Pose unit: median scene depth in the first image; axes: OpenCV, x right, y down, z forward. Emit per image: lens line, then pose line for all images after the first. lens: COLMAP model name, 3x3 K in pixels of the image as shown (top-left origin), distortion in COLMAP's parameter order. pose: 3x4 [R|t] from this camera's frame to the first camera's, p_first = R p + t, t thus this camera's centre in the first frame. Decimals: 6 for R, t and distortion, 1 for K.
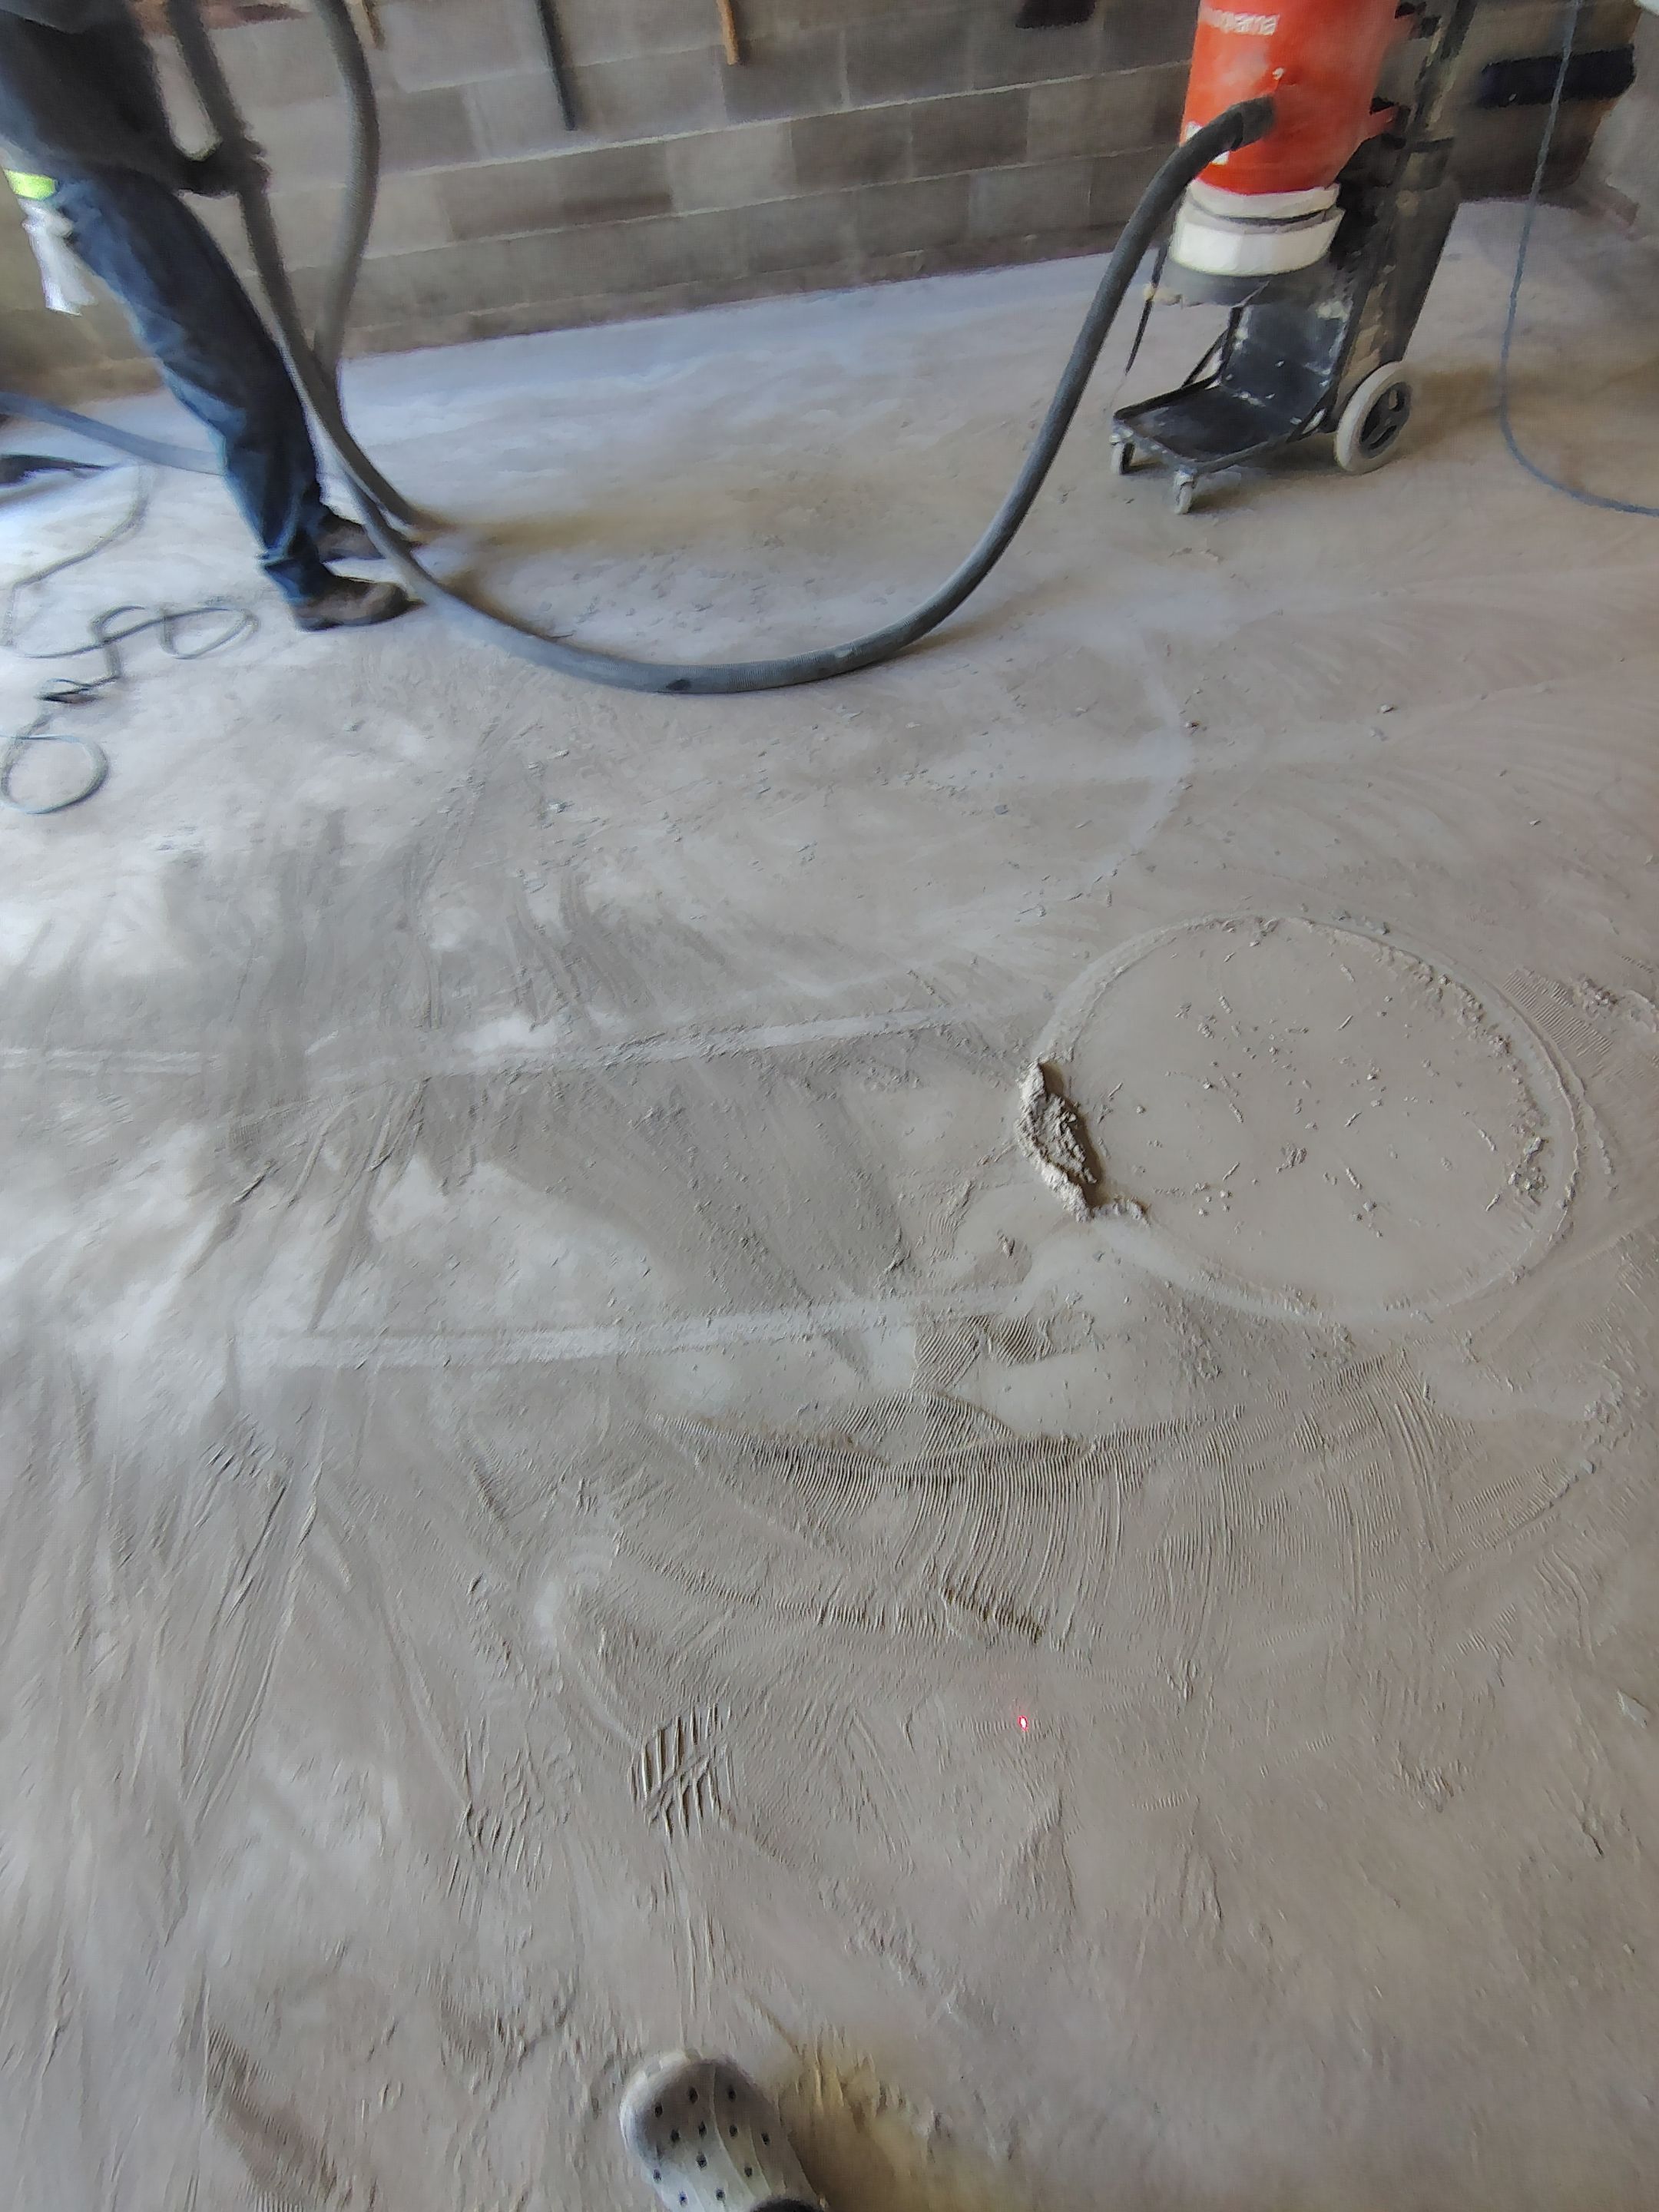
lens RADIAL K [[1049.2, 0, 840.9], [0, 1049.2, 1108.8], [0, 0, 1]] dist [-0.014046, 0.001761]
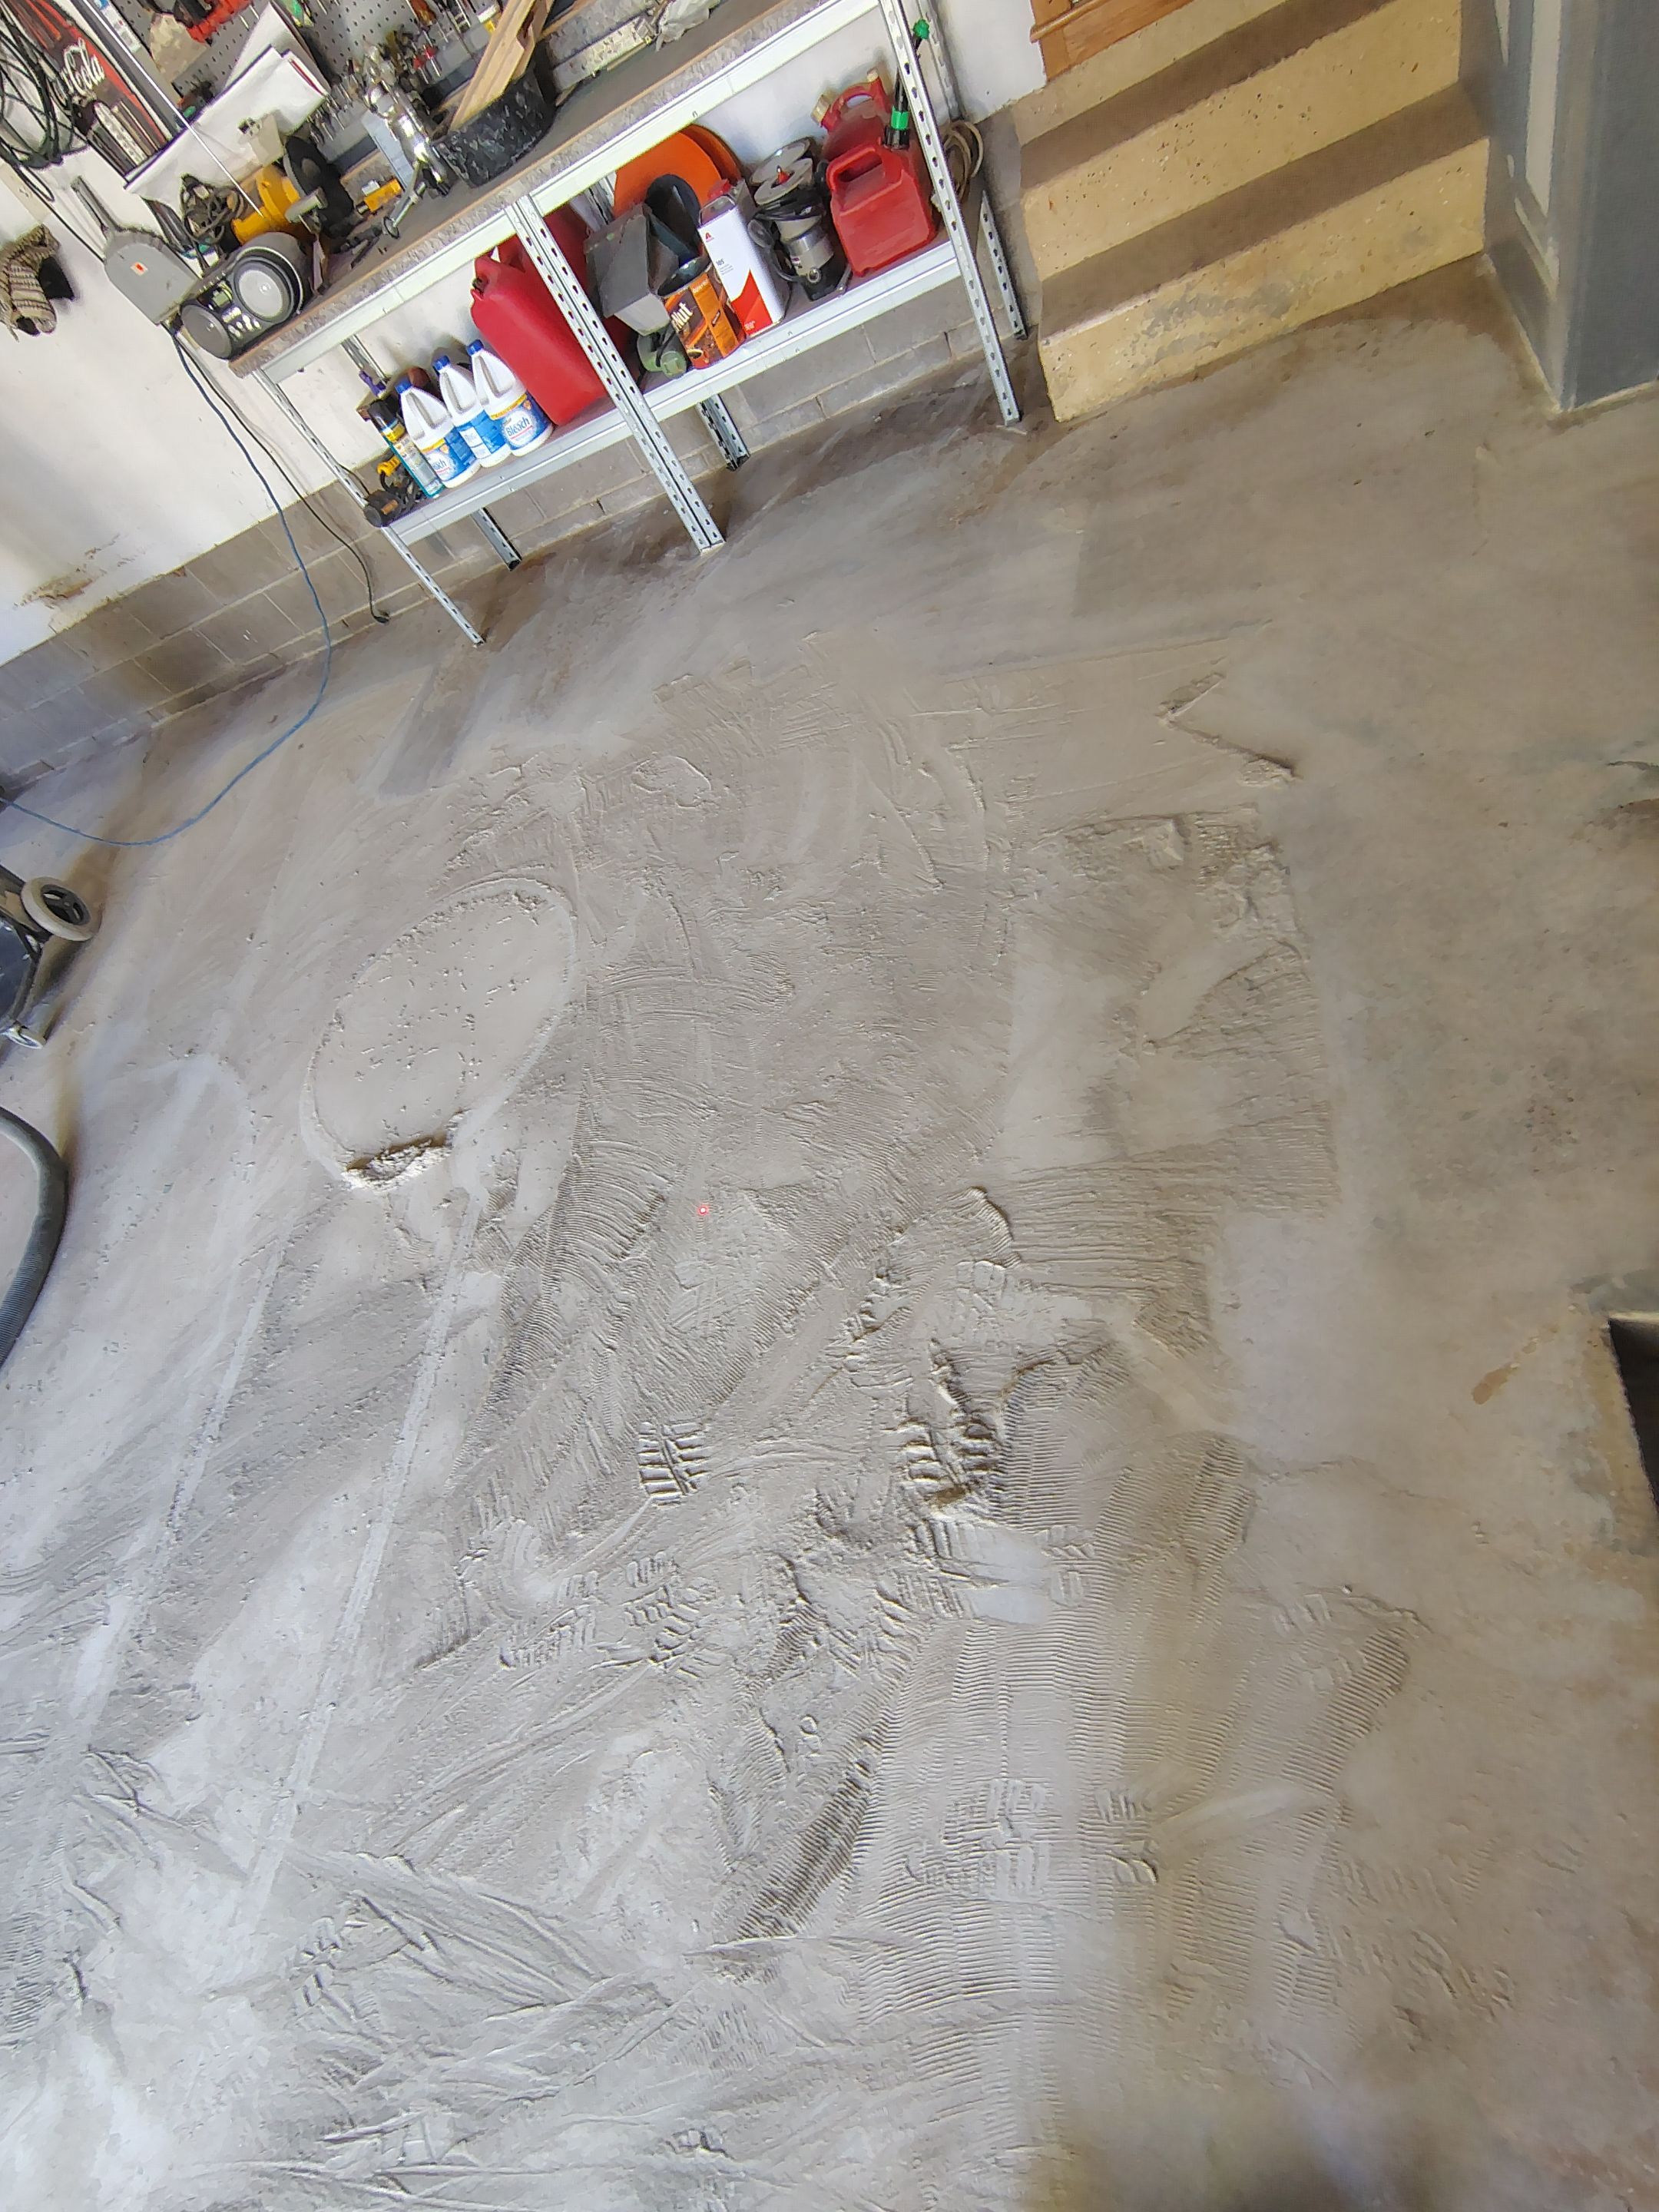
lens RADIAL K [[1031.4, 0, 829.5], [0, 1031.4, 1106.0], [0, 0, 1]] dist [-0.011898, 0.003469]
pose [[0.208489, -0.813735, 0.542556, -0.300893], [0.964716, 0.262310, 0.022704, 0.469965], [-0.160793, 0.518679, 0.839713, -0.197274]]
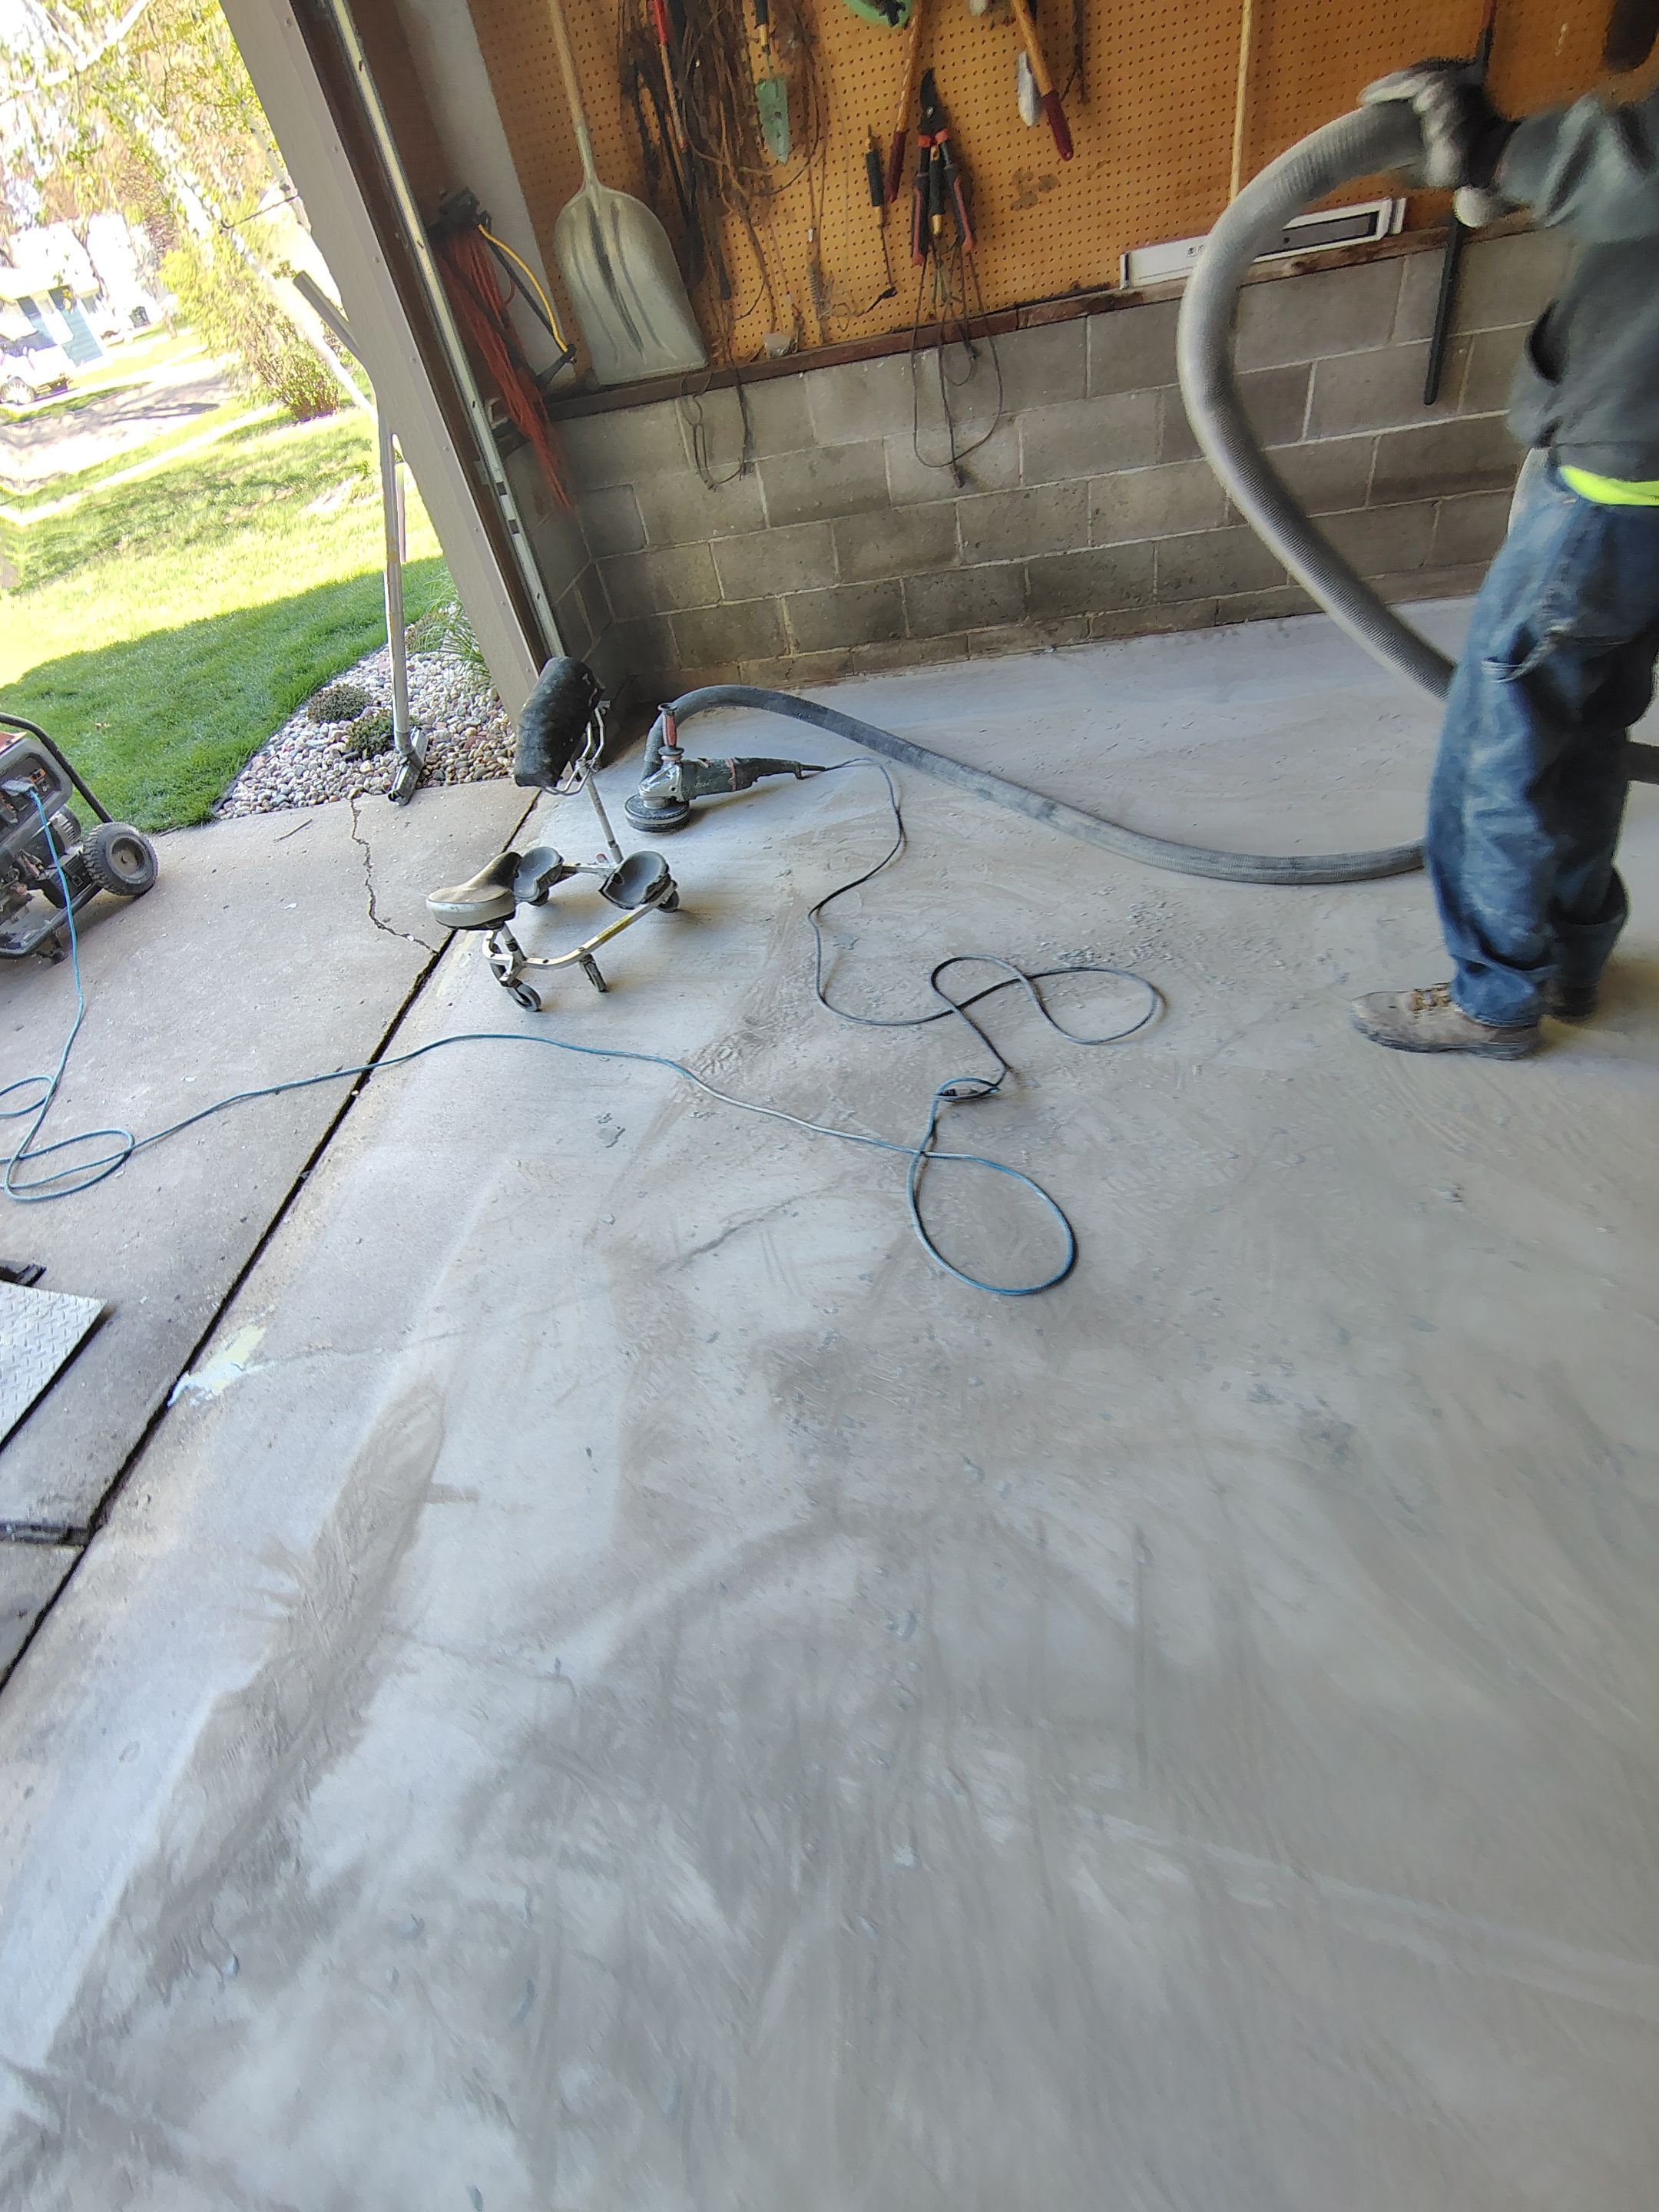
lens RADIAL K [[1049.2, 0, 840.9], [0, 1049.2, 1108.8], [0, 0, 1]] dist [-0.014046, 0.001761]
pose [[0.980538, 0.066237, -0.184820, -1.050604], [-0.096020, 0.982893, -0.157166, -0.395215], [0.171248, 0.171854, 0.970124, 0.382617]]
